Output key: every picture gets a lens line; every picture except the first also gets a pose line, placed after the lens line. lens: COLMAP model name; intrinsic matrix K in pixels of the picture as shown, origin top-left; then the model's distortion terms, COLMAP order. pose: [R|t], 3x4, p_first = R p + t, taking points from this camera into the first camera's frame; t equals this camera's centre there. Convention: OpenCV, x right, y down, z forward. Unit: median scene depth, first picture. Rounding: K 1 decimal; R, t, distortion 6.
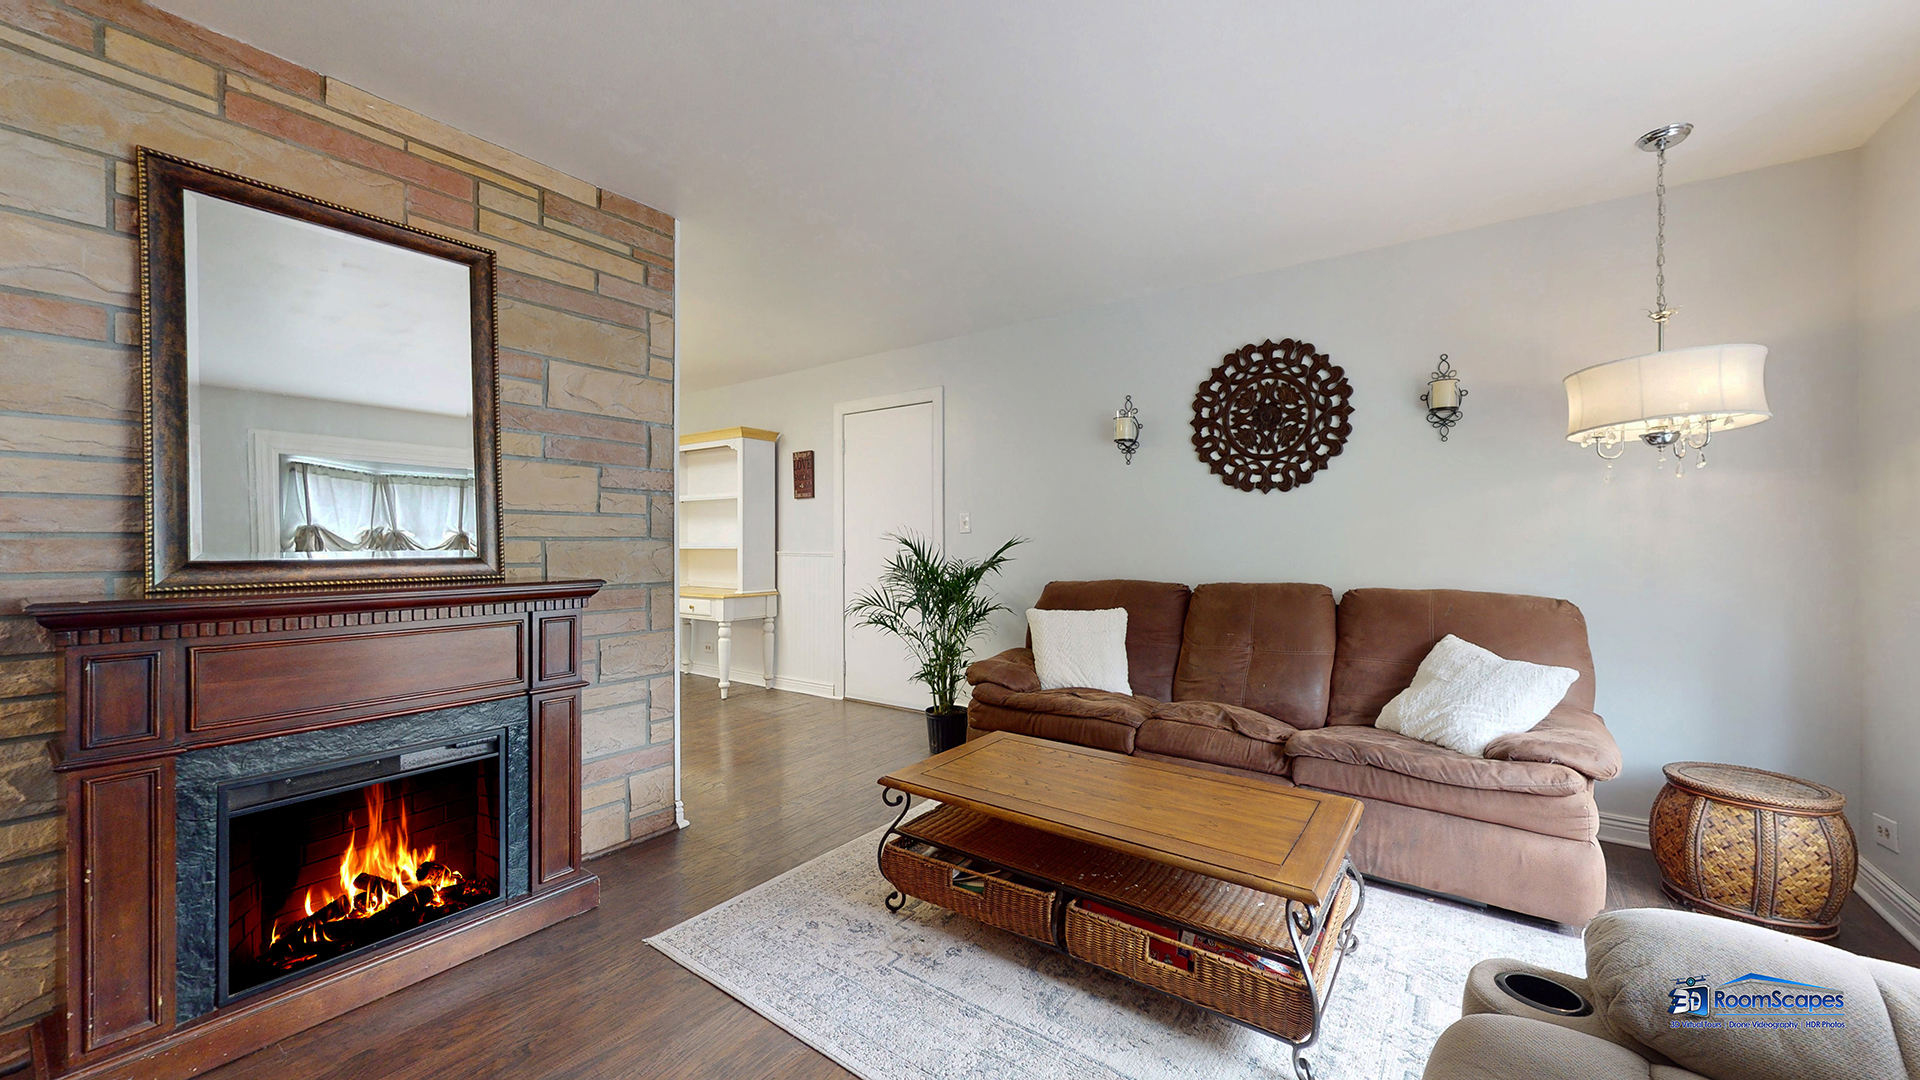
lens RADIAL K [[677.1, 0, 960.0], [0, 677.1, 540.0], [0, 0, 1]] dist [-0.000077, -0.000052]
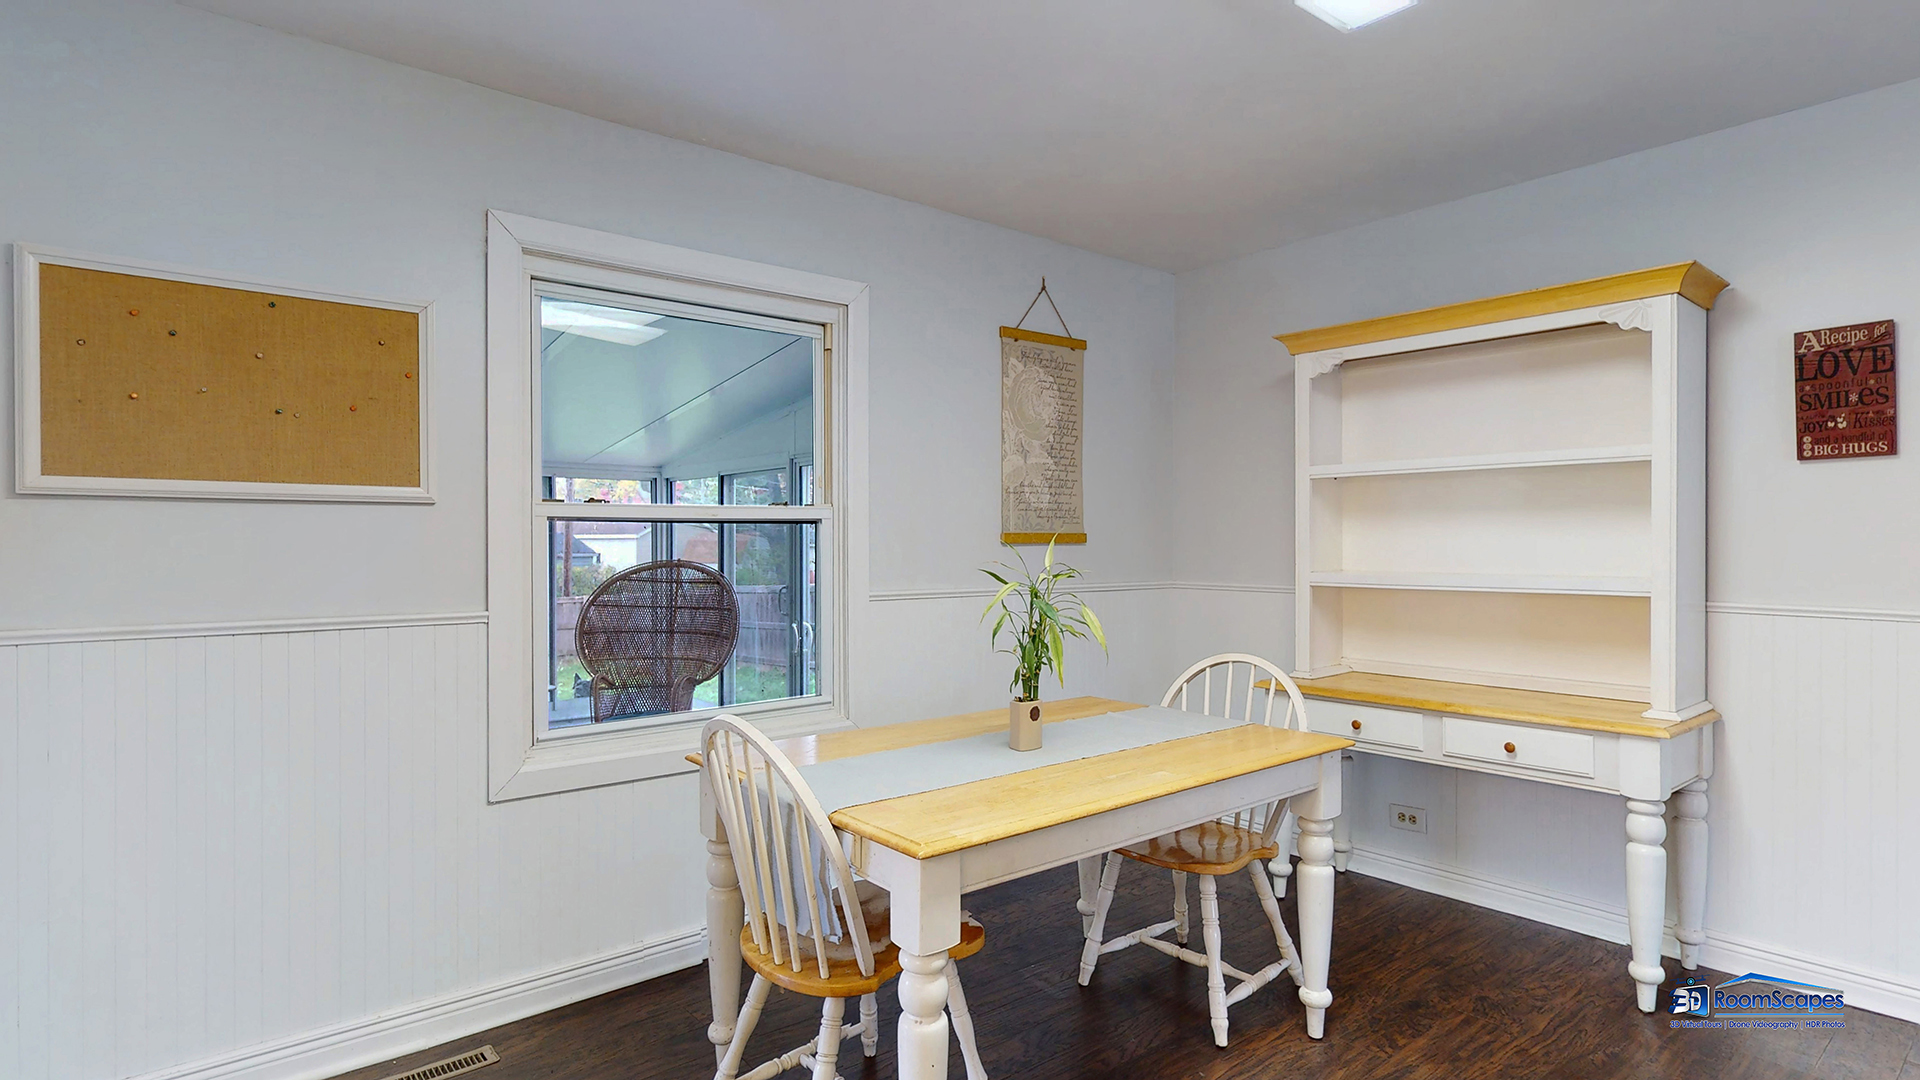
lens RADIAL K [[1056.8, 0, 960.0], [0, 1056.8, 540.0], [0, 0, 1]] dist [0.005750, 0.000295]
pose [[0.966723, -0.004849, -0.255779, -0.858783], [0.004069, 0.999985, -0.003579, -0.028604], [0.255793, 0.002419, 0.966729, 0.535937]]
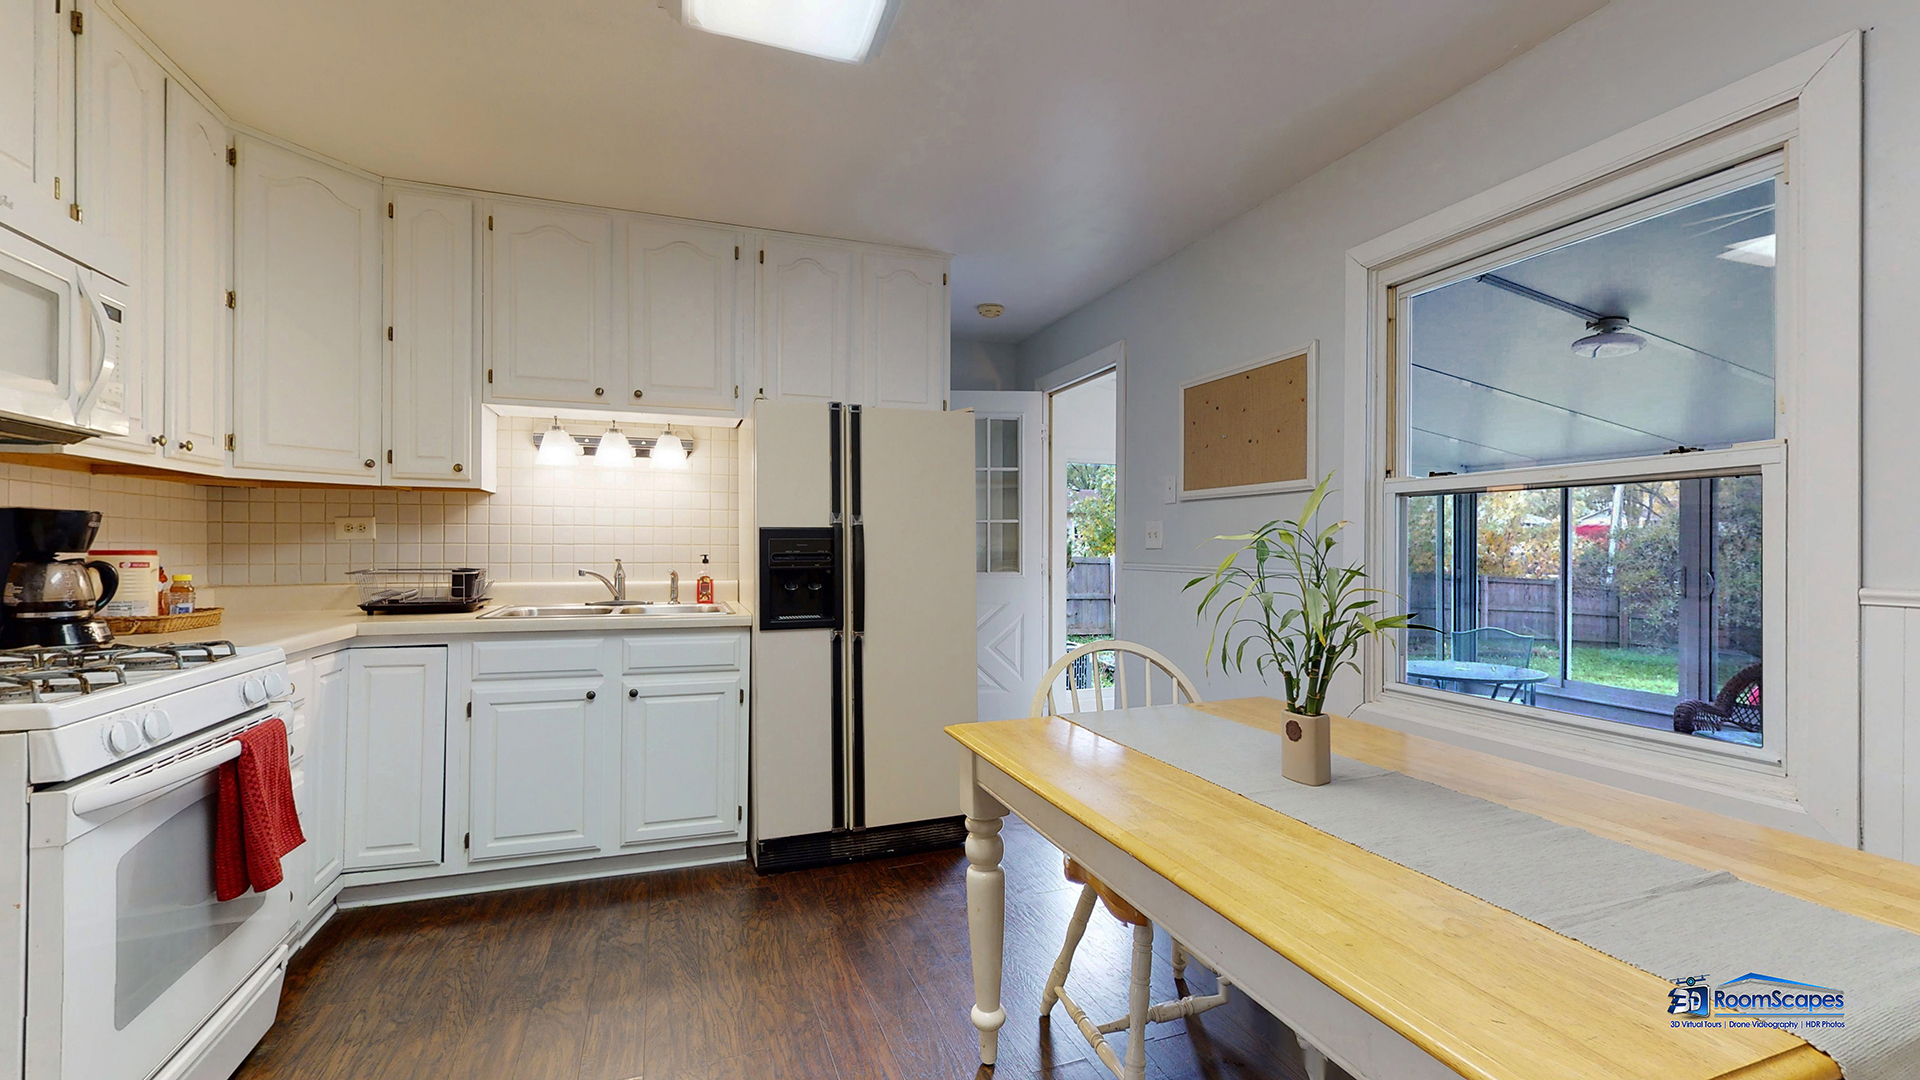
lens RADIAL K [[794.0, 0, 960.0], [0, 794.0, 540.0], [0, 0, 1]] dist [0.002576, 0.000189]
pose [[-0.576574, -0.006109, -0.817022, -0.563771], [-0.003772, 0.999981, -0.004815, -0.003321], [0.817036, 0.000306, -0.576586, 1.416999]]
